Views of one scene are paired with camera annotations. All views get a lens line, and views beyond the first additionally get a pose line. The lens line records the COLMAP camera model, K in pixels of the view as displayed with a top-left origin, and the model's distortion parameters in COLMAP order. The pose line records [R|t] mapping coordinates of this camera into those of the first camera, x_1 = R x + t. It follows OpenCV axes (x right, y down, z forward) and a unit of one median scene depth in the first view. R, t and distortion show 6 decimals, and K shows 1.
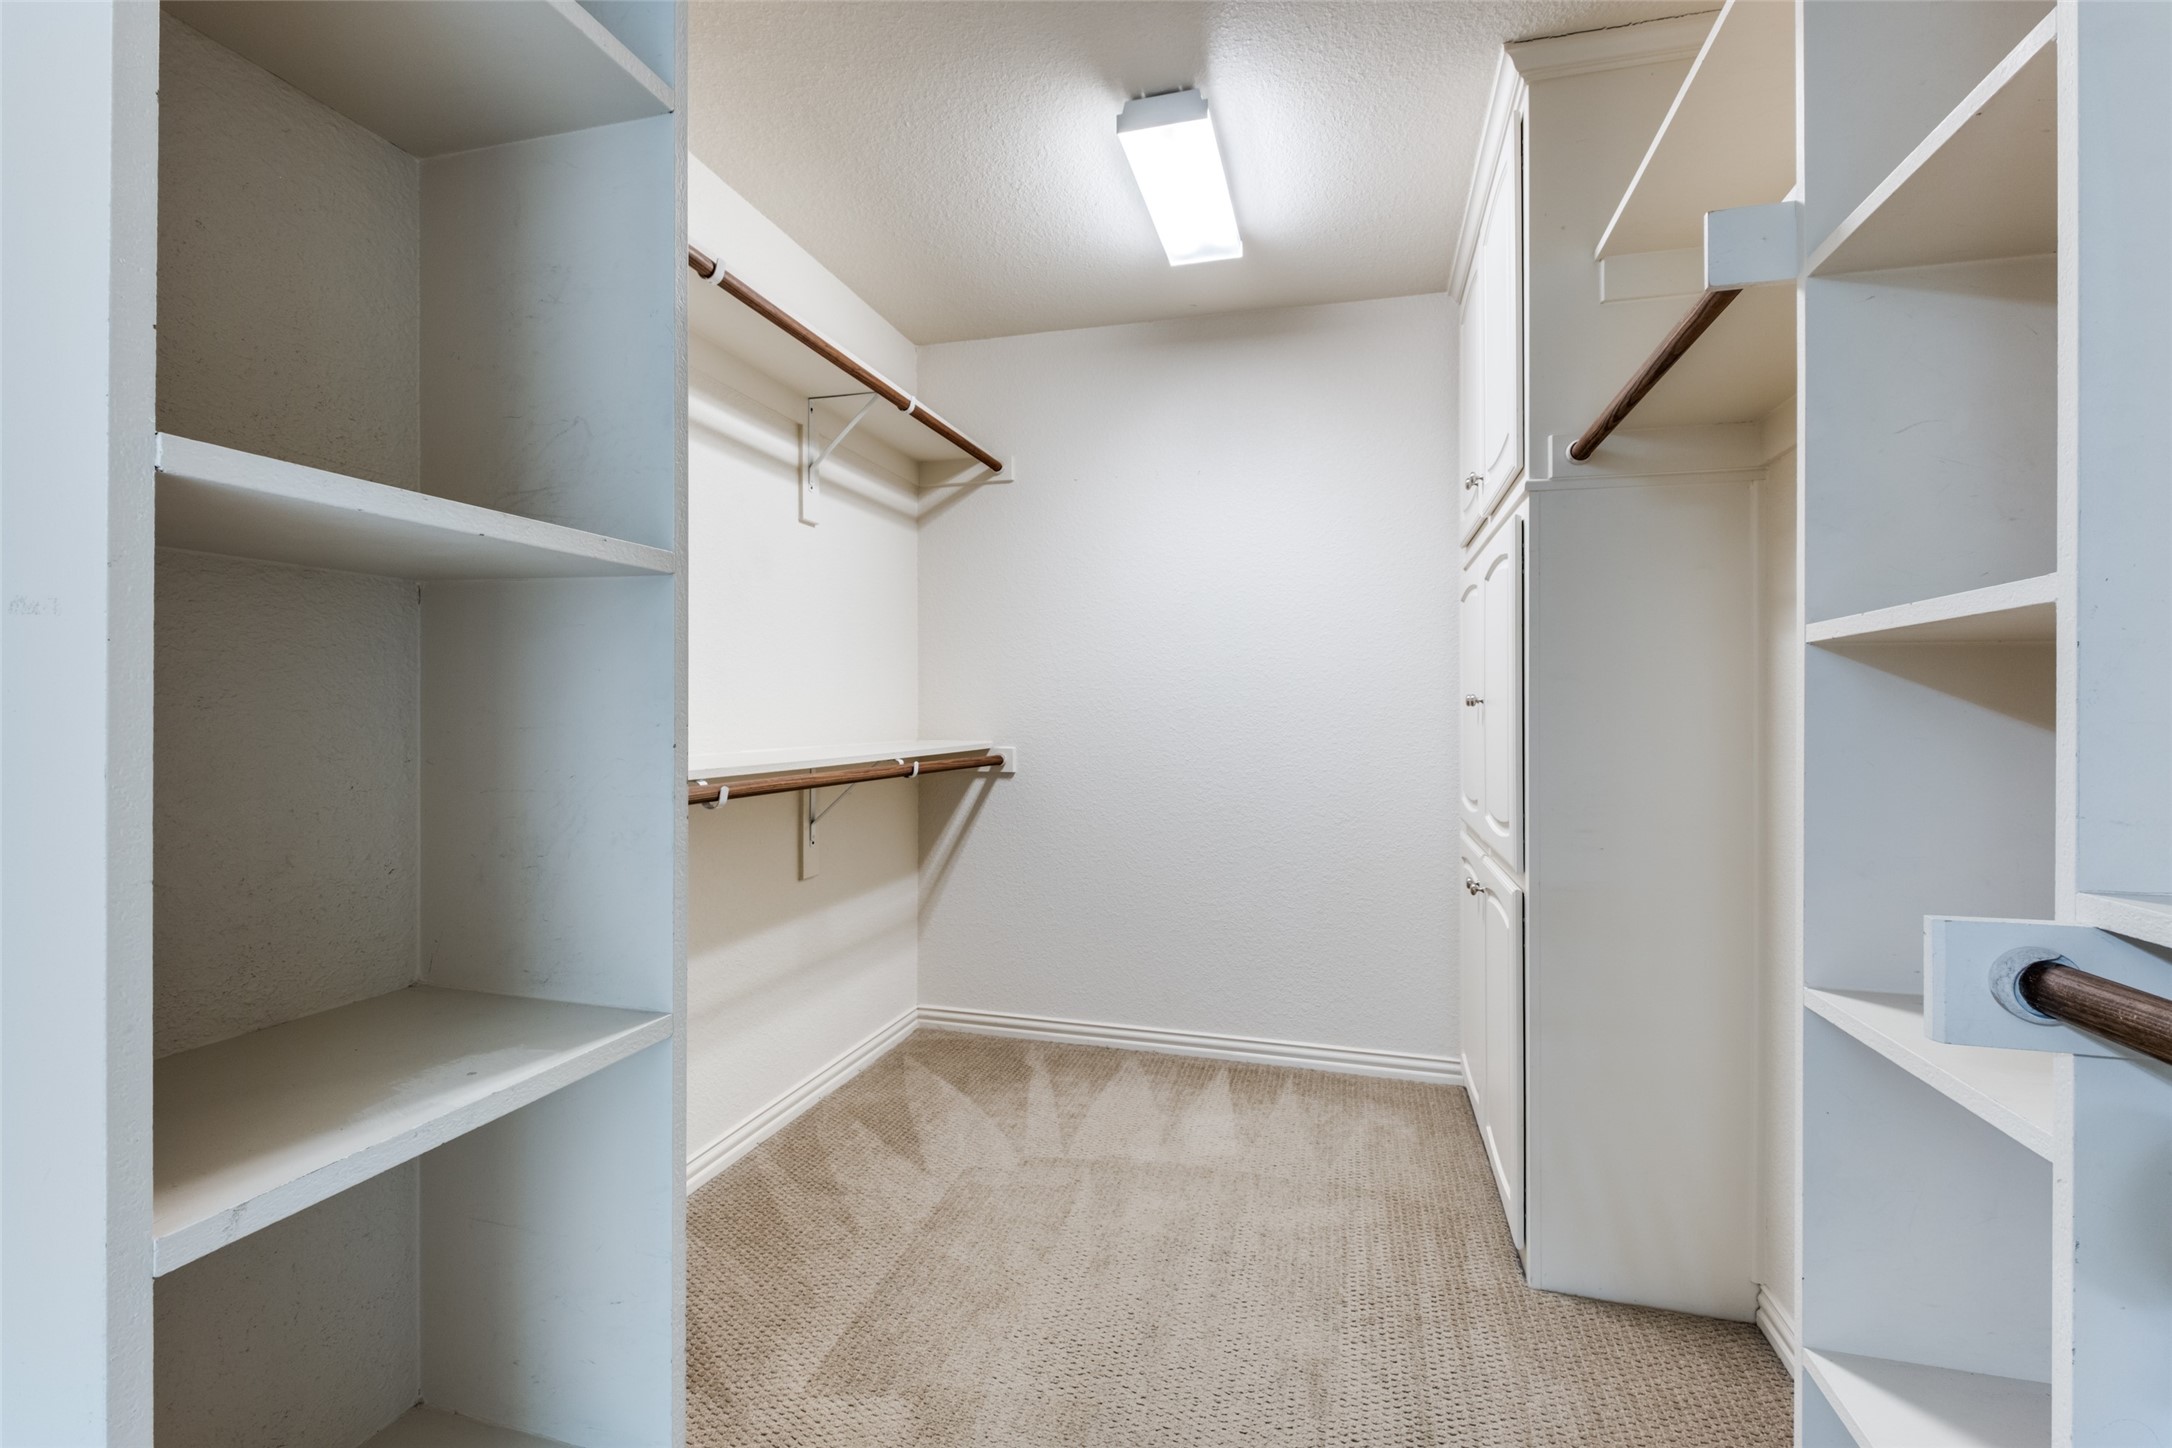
lens RADIAL K [[950.0, 0, 1091.5], [0, 950.0, 717.0], [0, 0, 1]] dist [-0.005104, -0.000349]
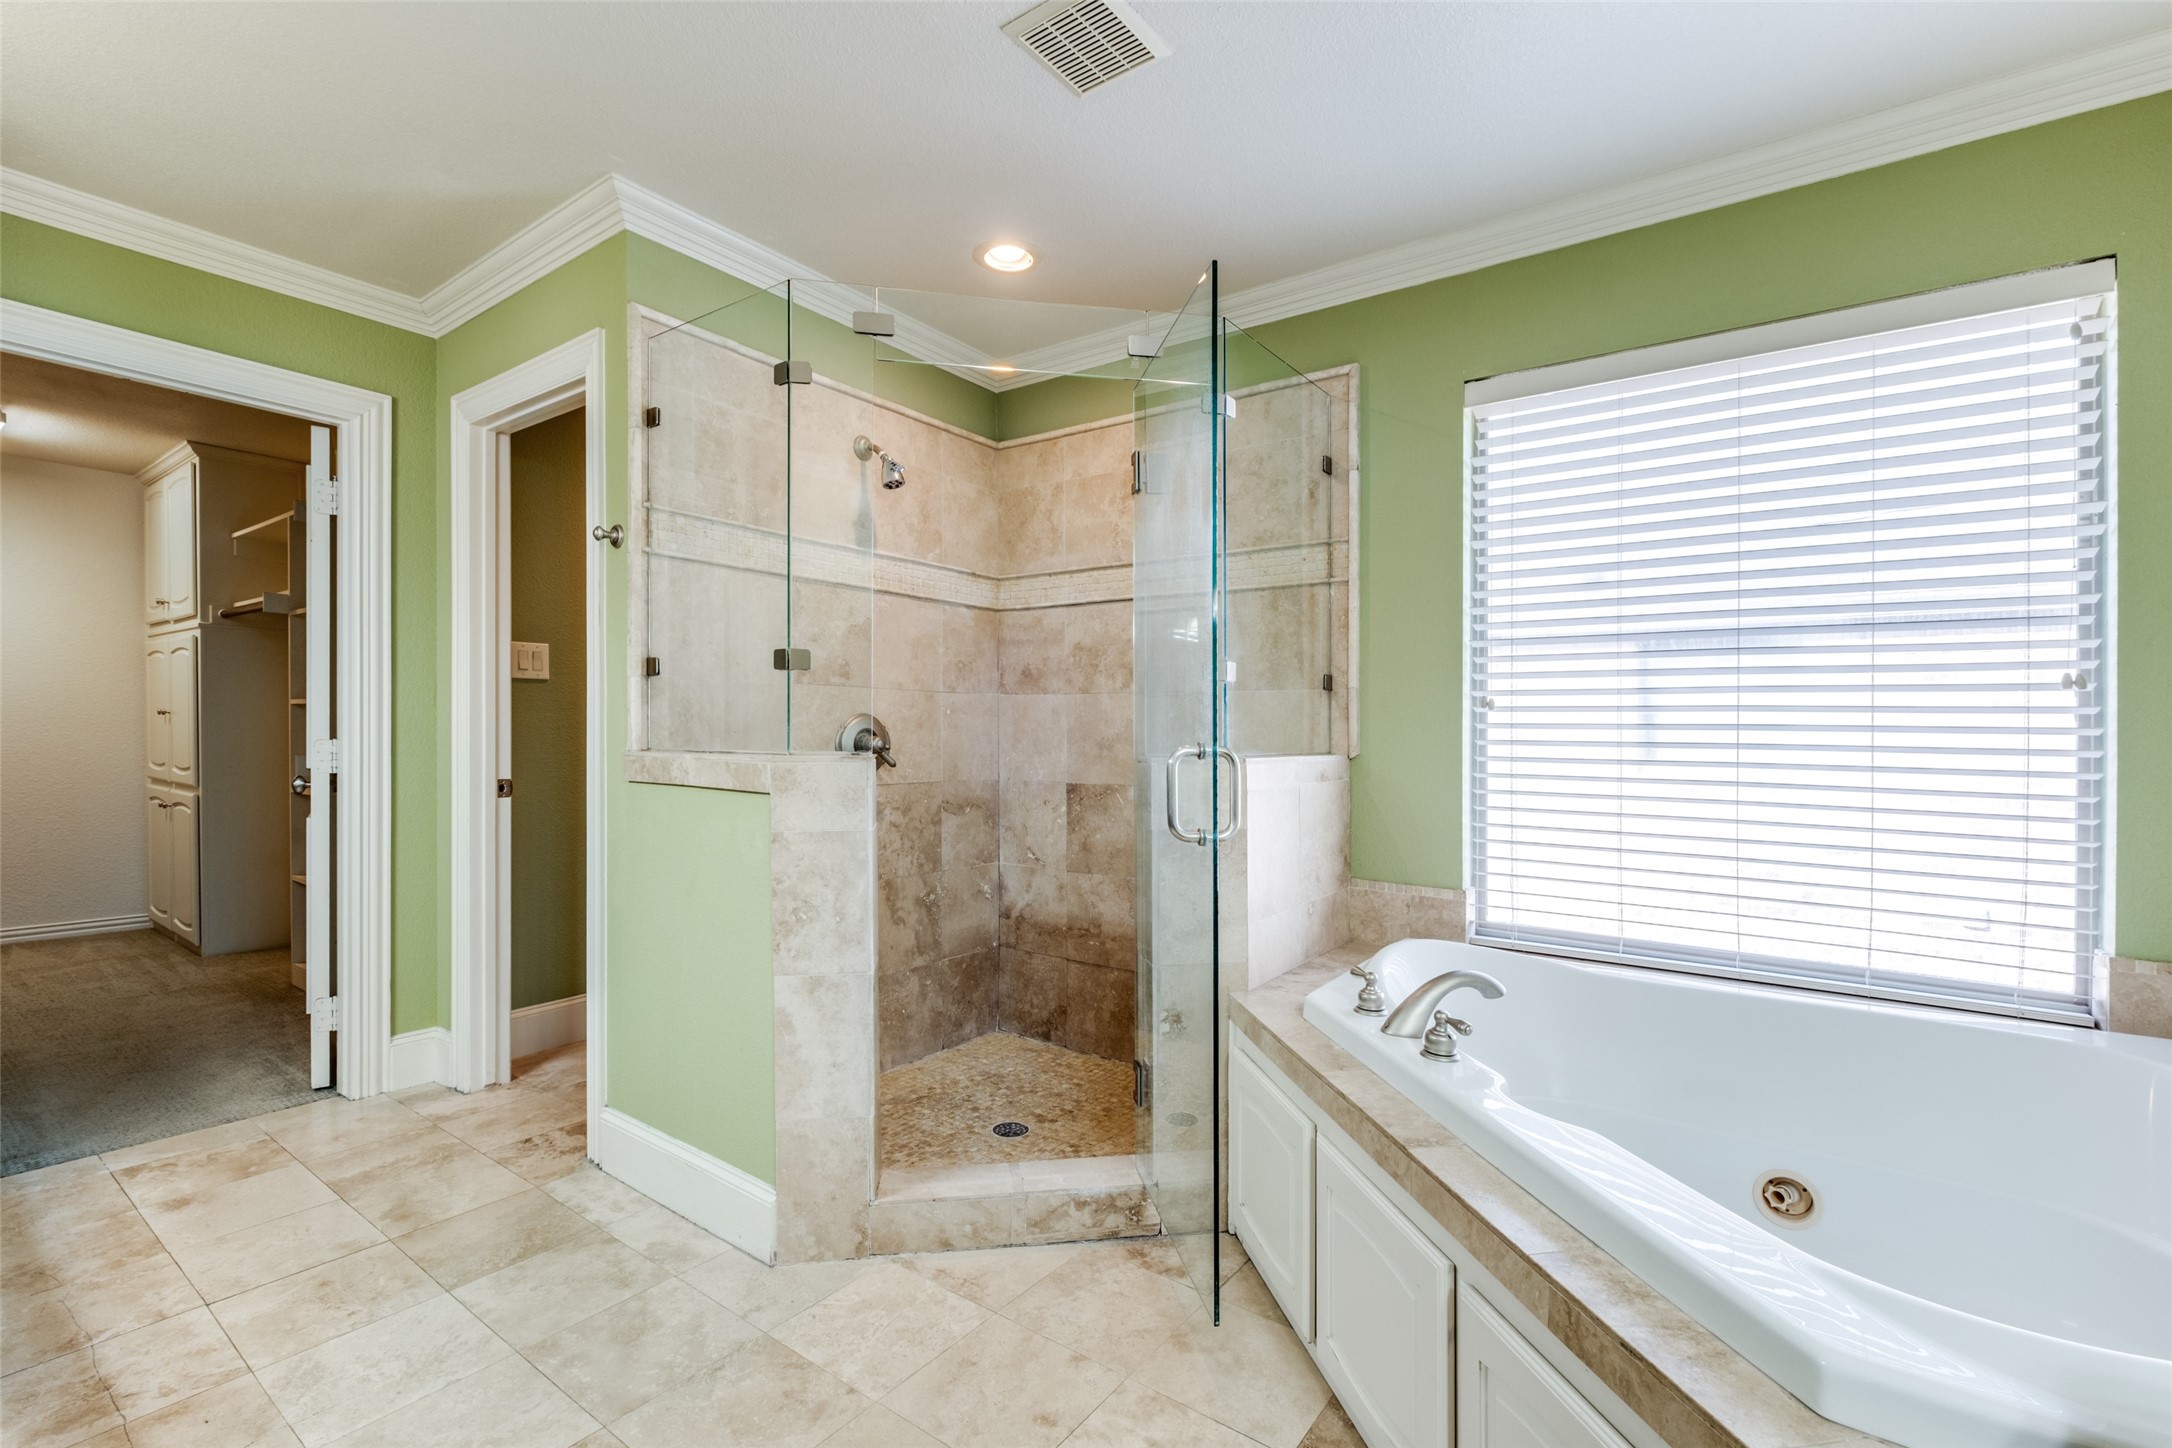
lens RADIAL K [[950.0, 0, 1091.5], [0, 950.0, 728.1], [0, 0, 1]] dist [-0.005104, -0.000349]
pose [[0.342001, -0.008830, 0.939658, -0.972644], [0.010789, 0.999927, 0.005469, 0.032148], [-0.939638, 0.008267, 0.342071, -1.850474]]
